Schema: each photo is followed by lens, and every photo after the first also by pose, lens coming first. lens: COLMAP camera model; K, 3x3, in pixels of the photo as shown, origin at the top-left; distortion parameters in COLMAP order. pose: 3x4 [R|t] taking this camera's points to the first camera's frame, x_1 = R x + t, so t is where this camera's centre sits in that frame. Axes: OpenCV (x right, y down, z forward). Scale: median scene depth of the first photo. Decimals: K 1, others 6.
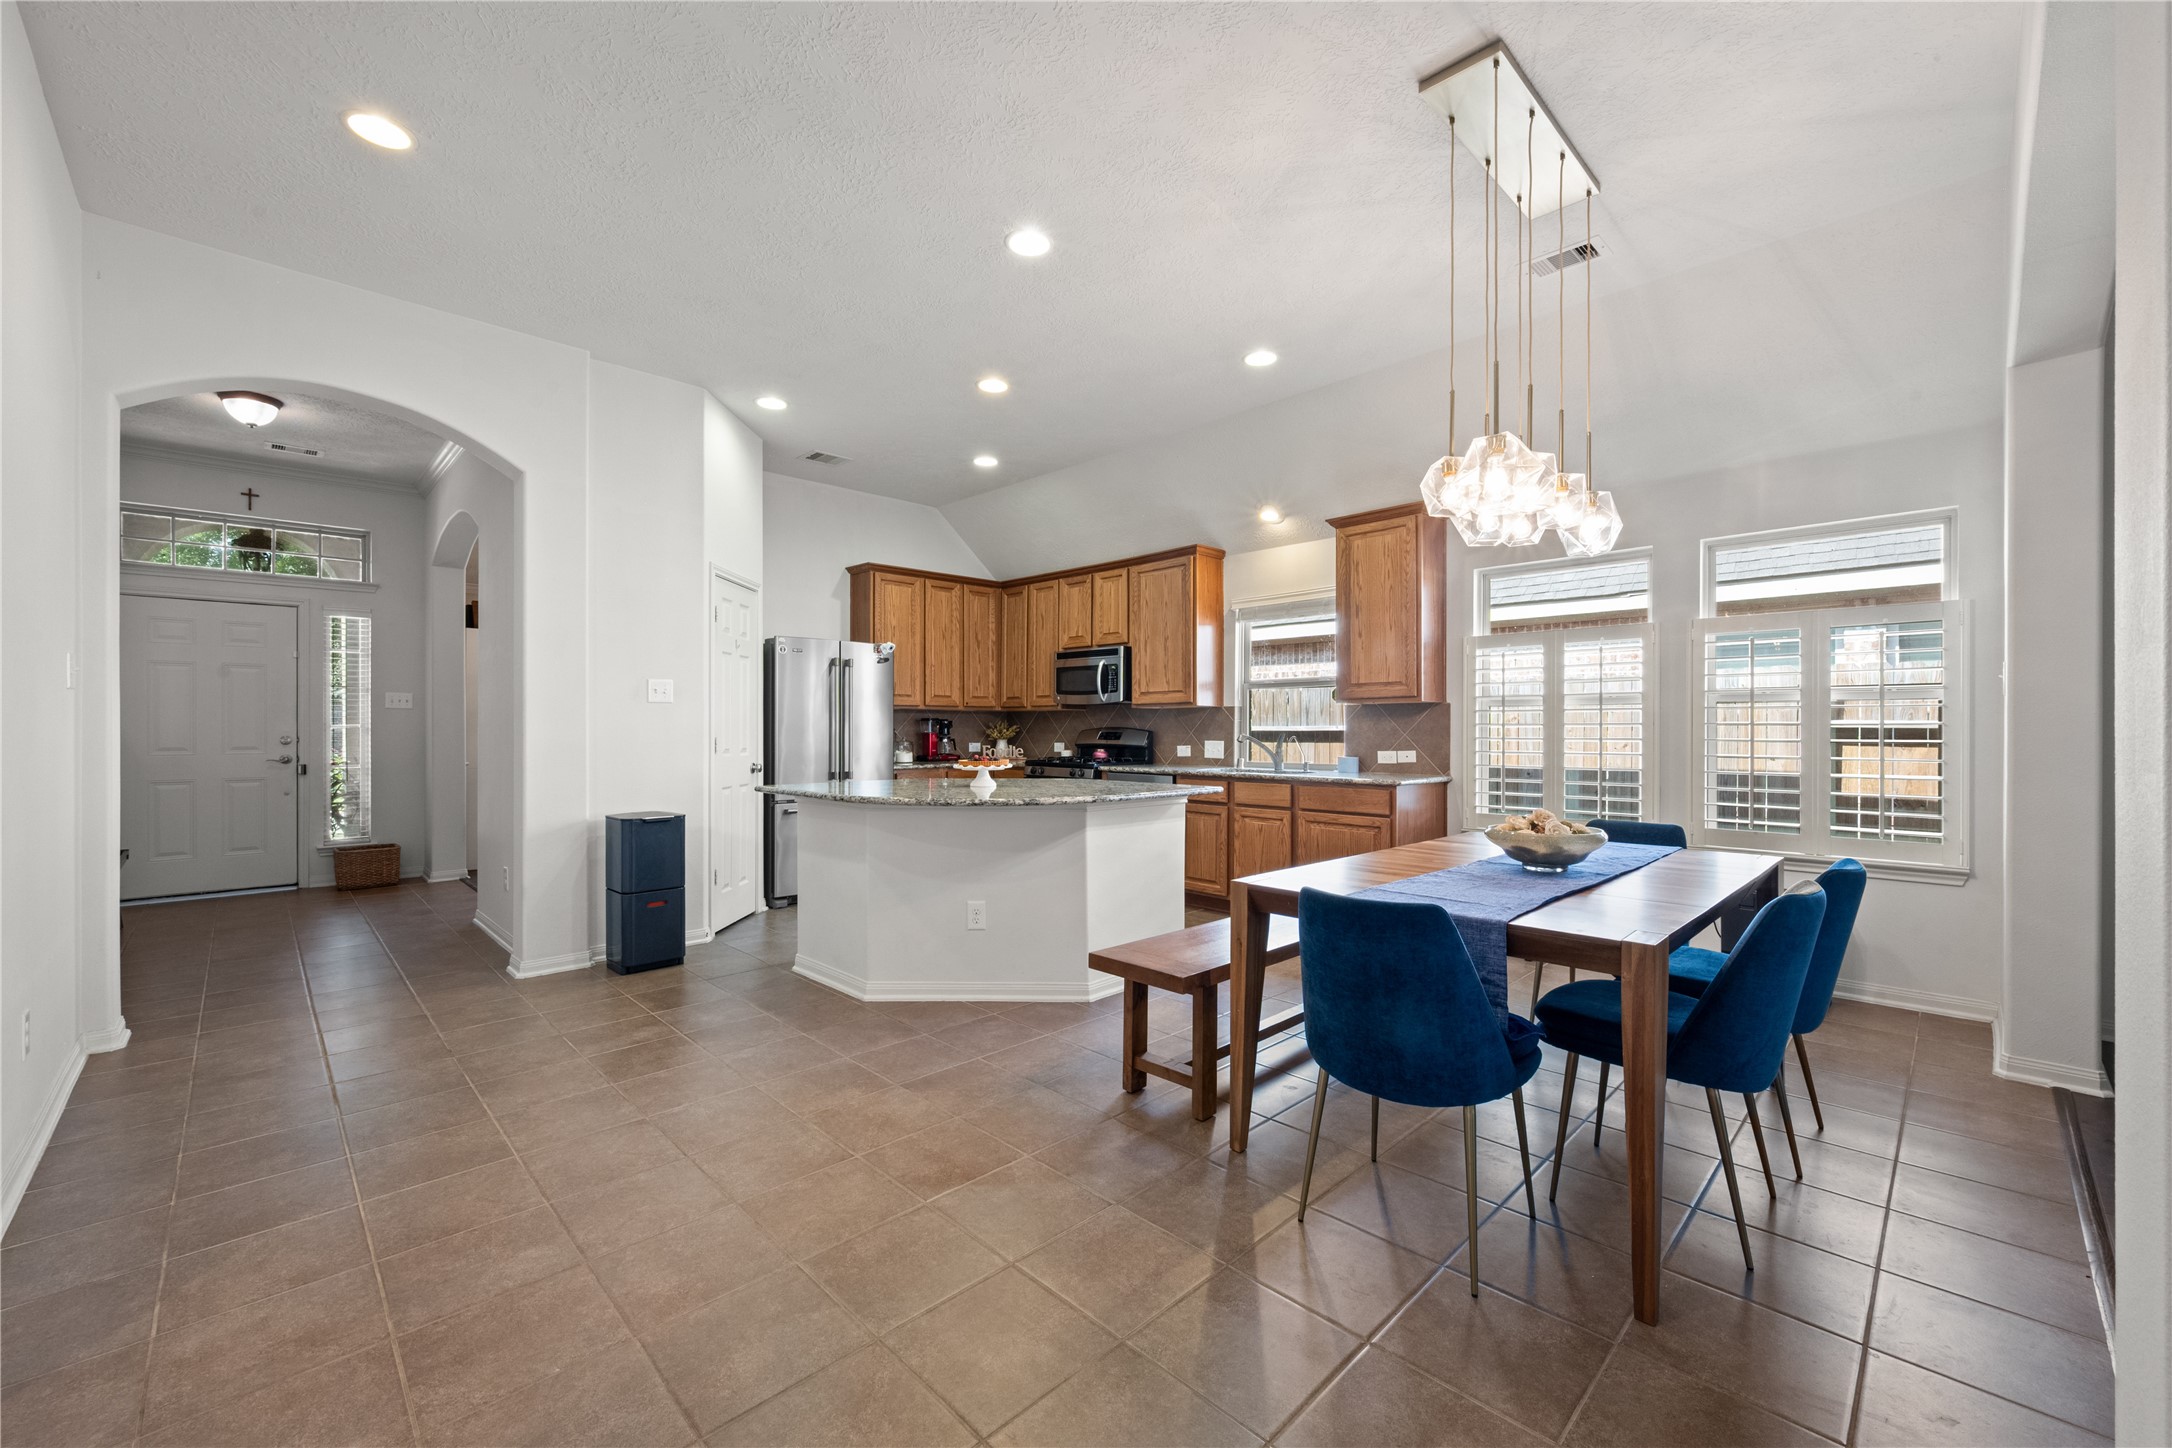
lens RADIAL K [[868.1, 0, 1086.3], [0, 868.1, 728.8], [0, 0, 1]] dist [-0.000557, 0.000568]
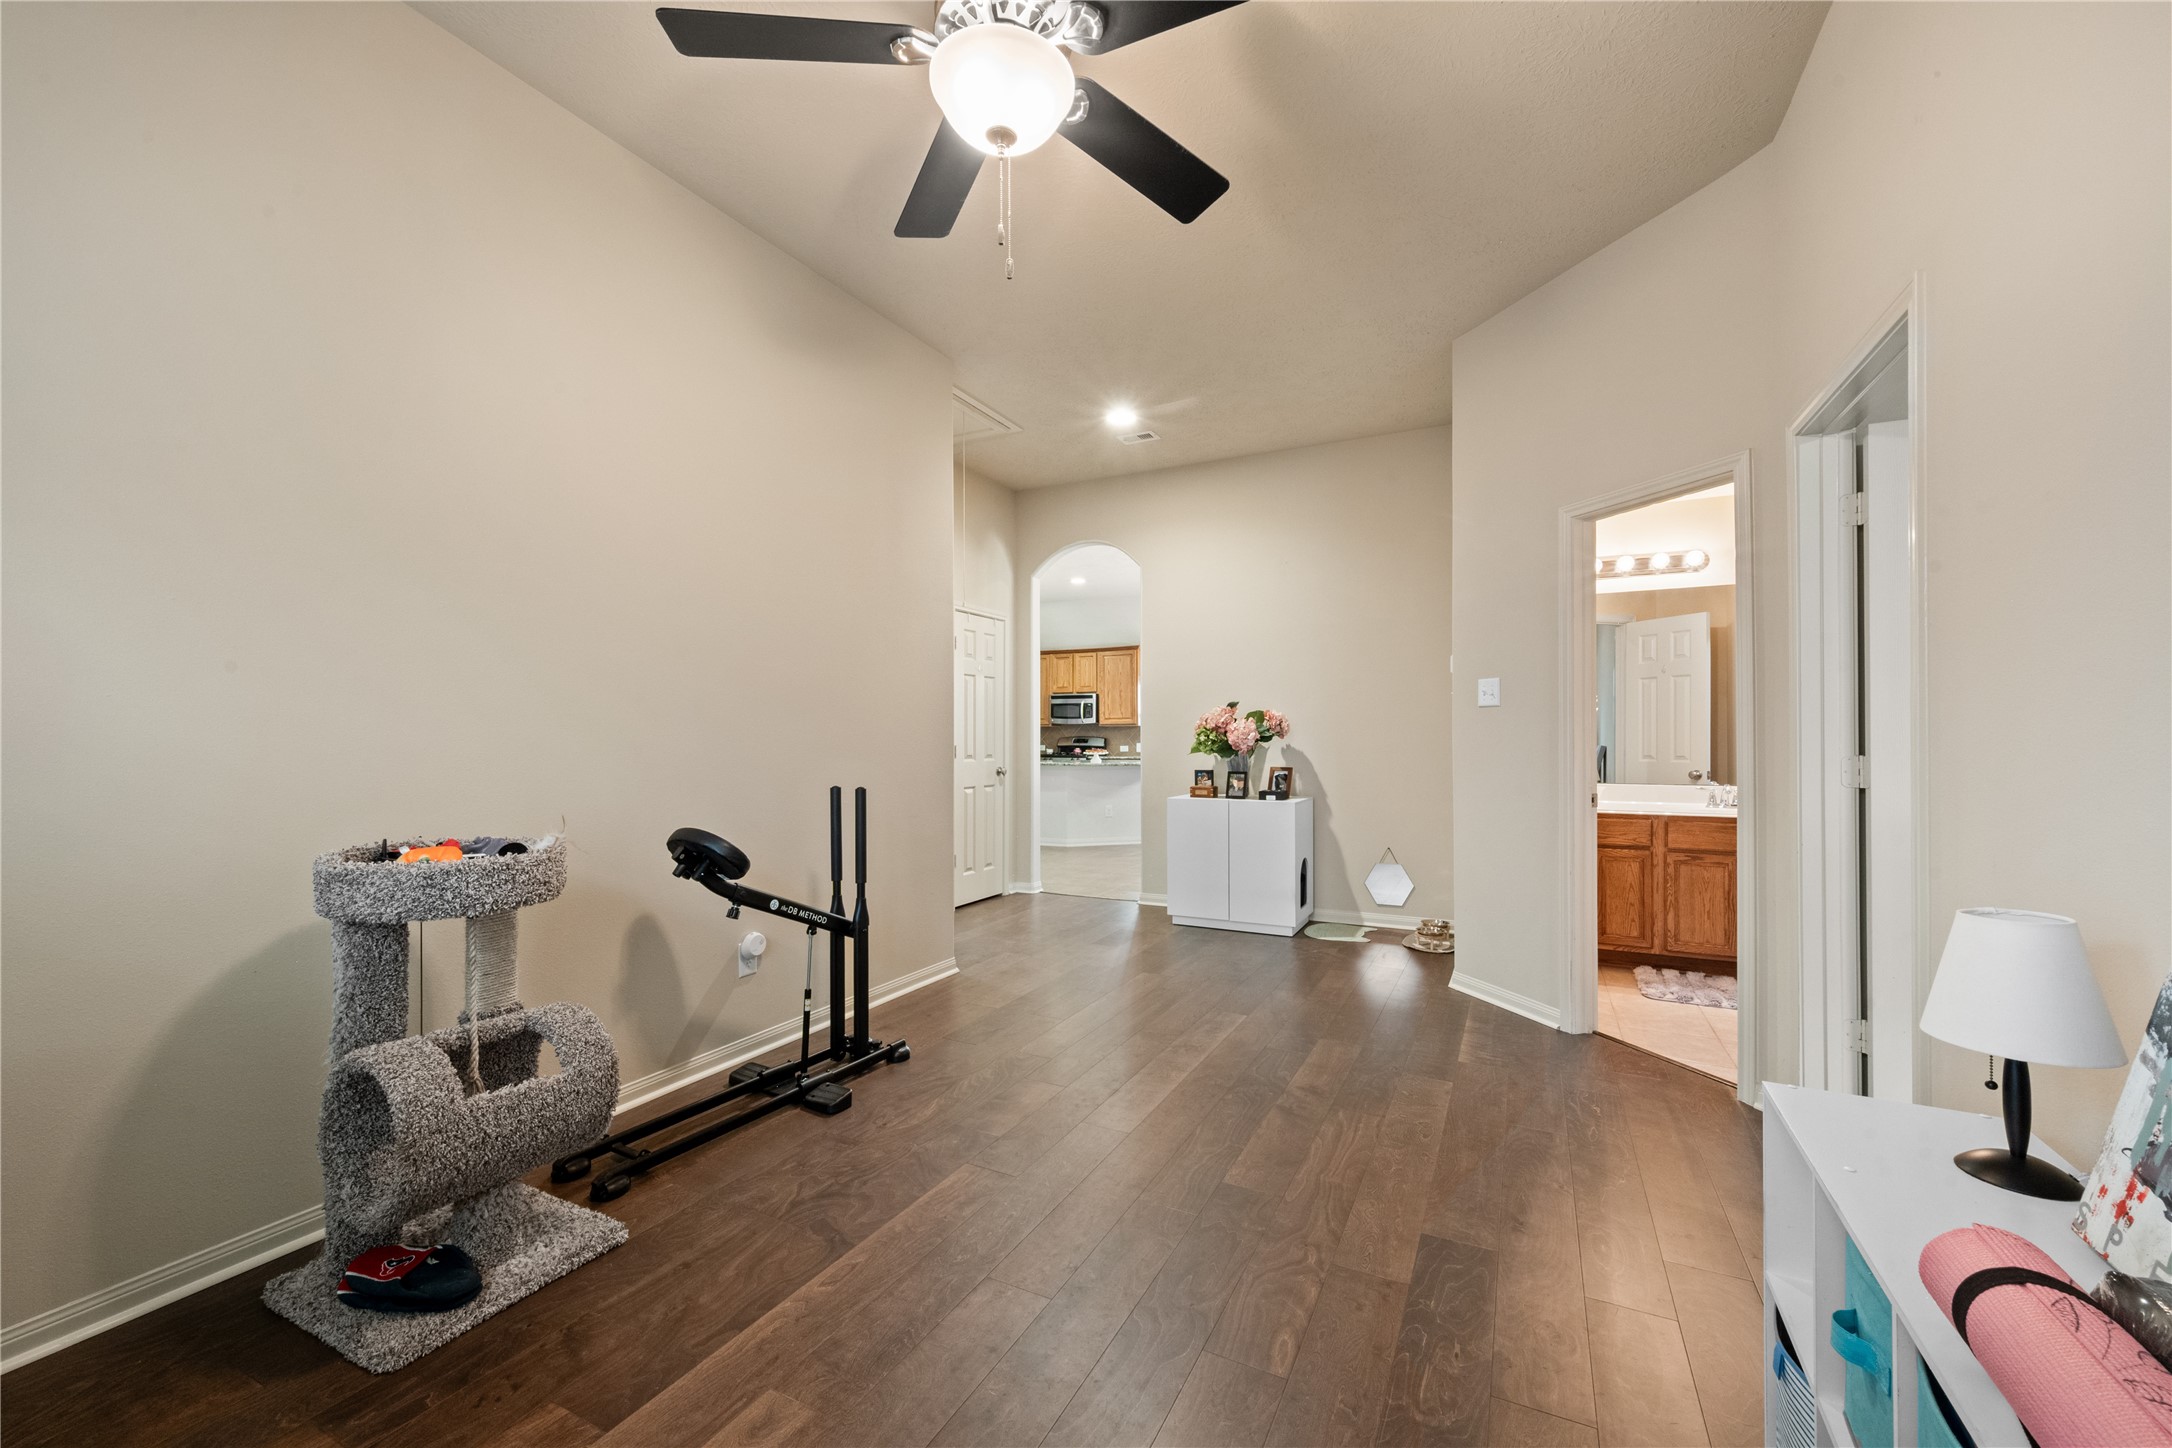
lens RADIAL K [[859.0, 0, 1079.7], [0, 859.0, 725.8], [0, 0, 1]] dist [-0.001367, -0.000049]
pose [[0.949886, 0.004576, 0.312564, -0.596395], [0.000459, 0.999871, -0.016034, 0.005826], [-0.312598, 0.015373, 0.949761, -0.808209]]
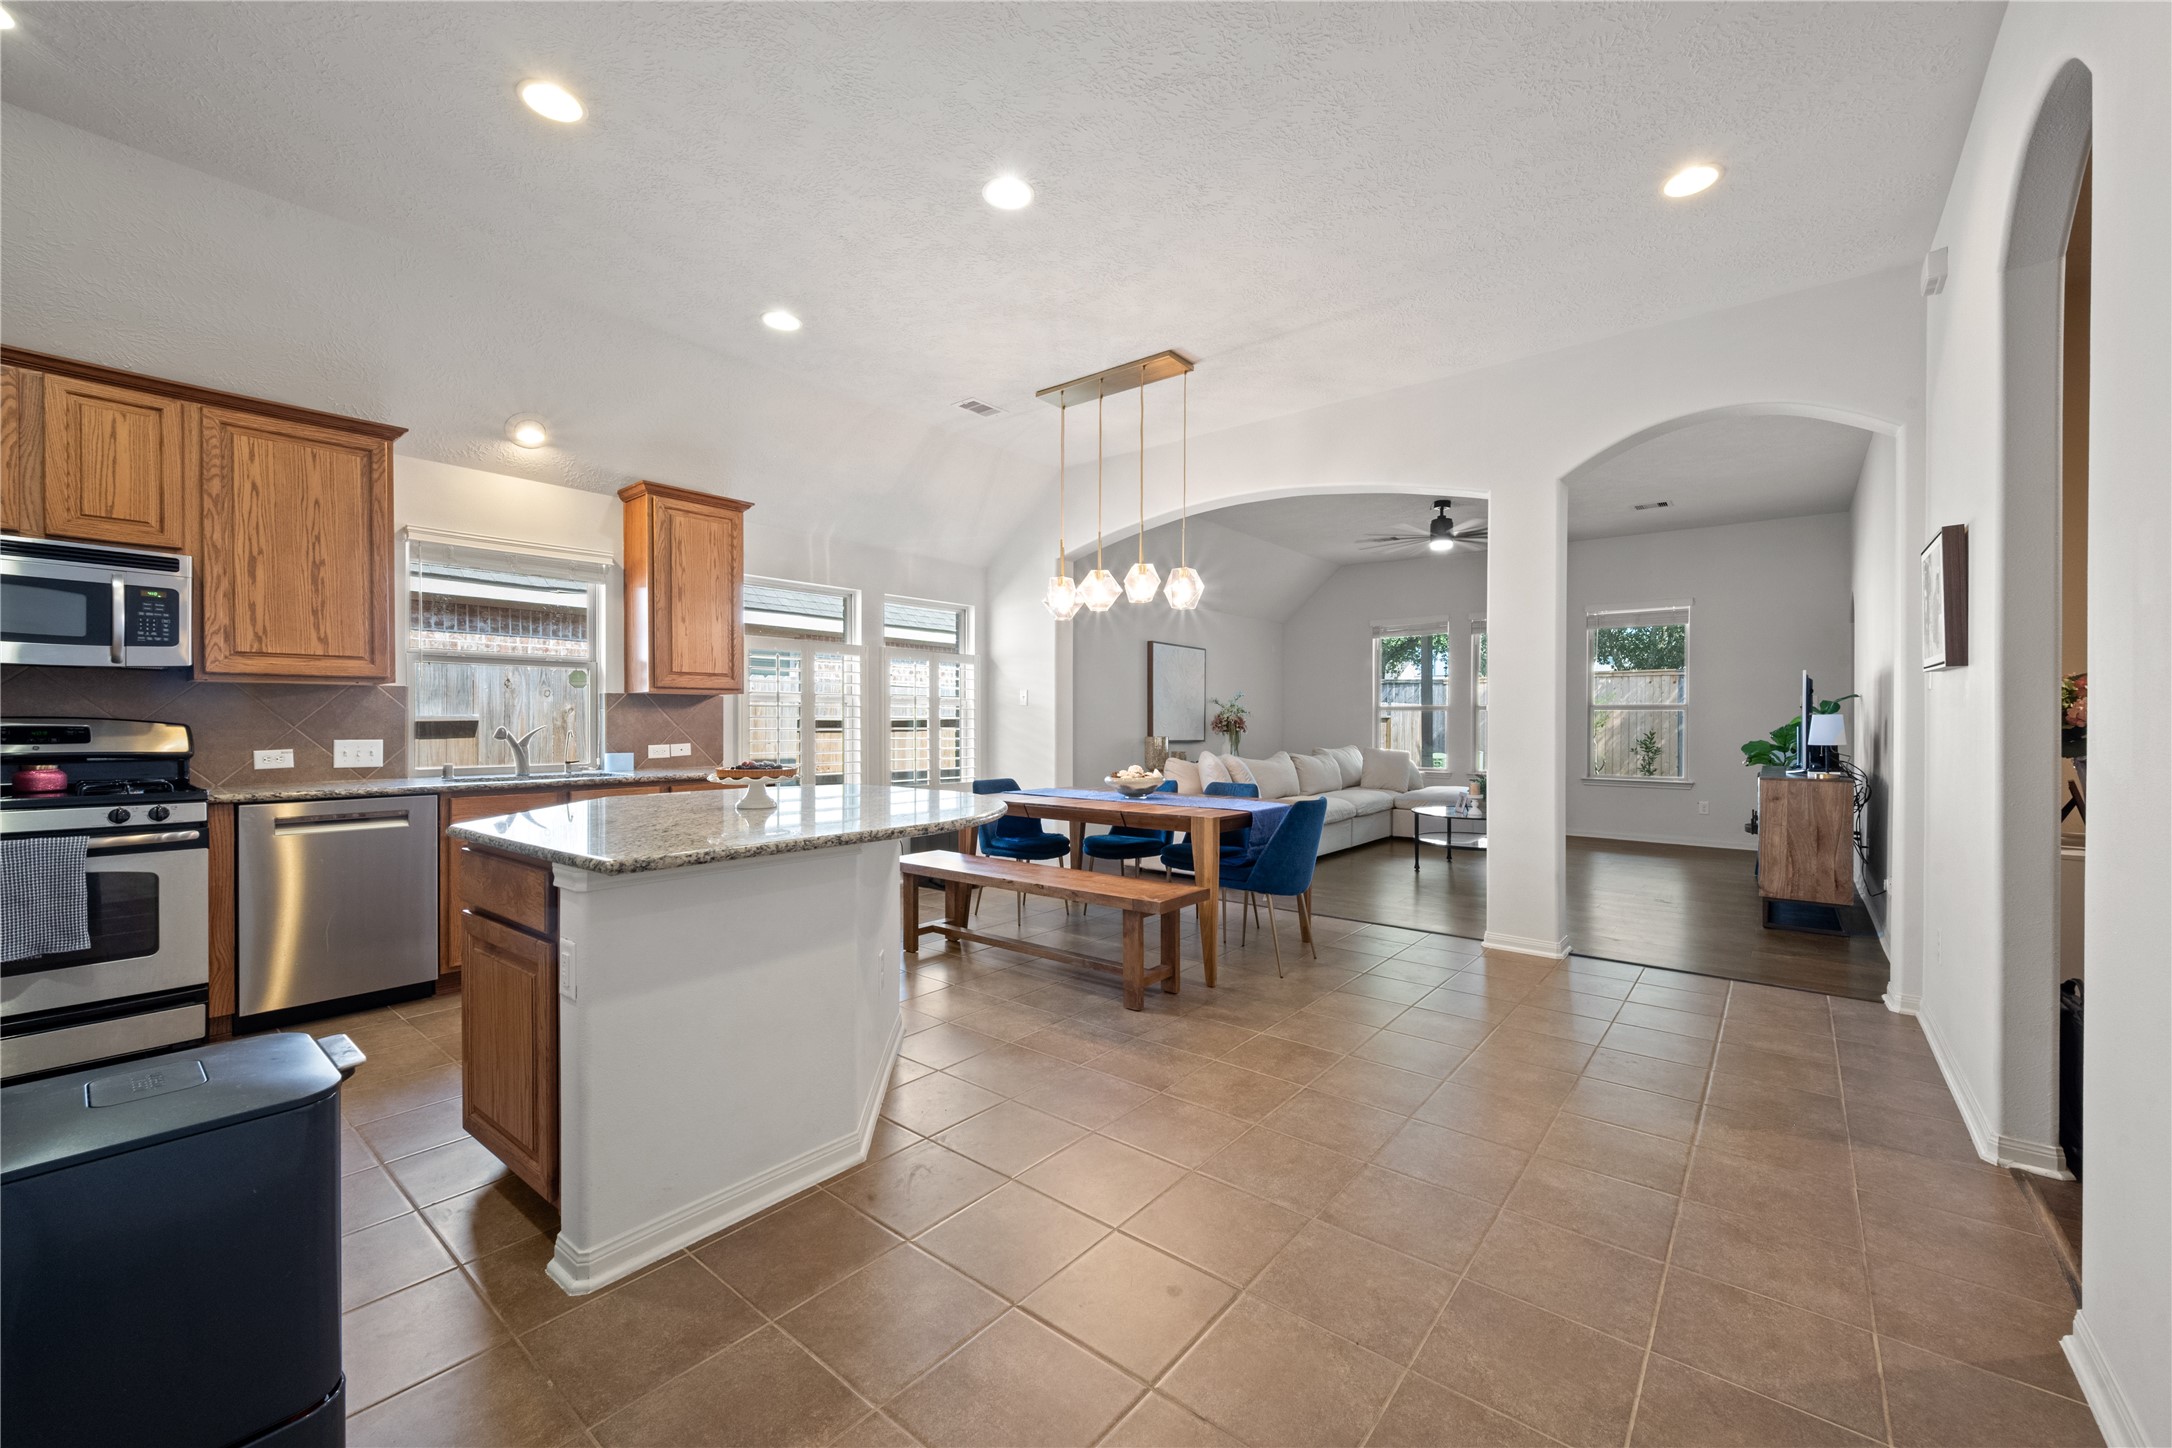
lens RADIAL K [[868.1, 0, 1086.3], [0, 868.1, 728.8], [0, 0, 1]] dist [-0.000557, 0.000568]
pose [[-0.117536, -0.007628, 0.993039, -0.535307], [-0.001158, 0.999971, 0.007544, 0.000839], [-0.993068, -0.000263, -0.117541, 0.552536]]
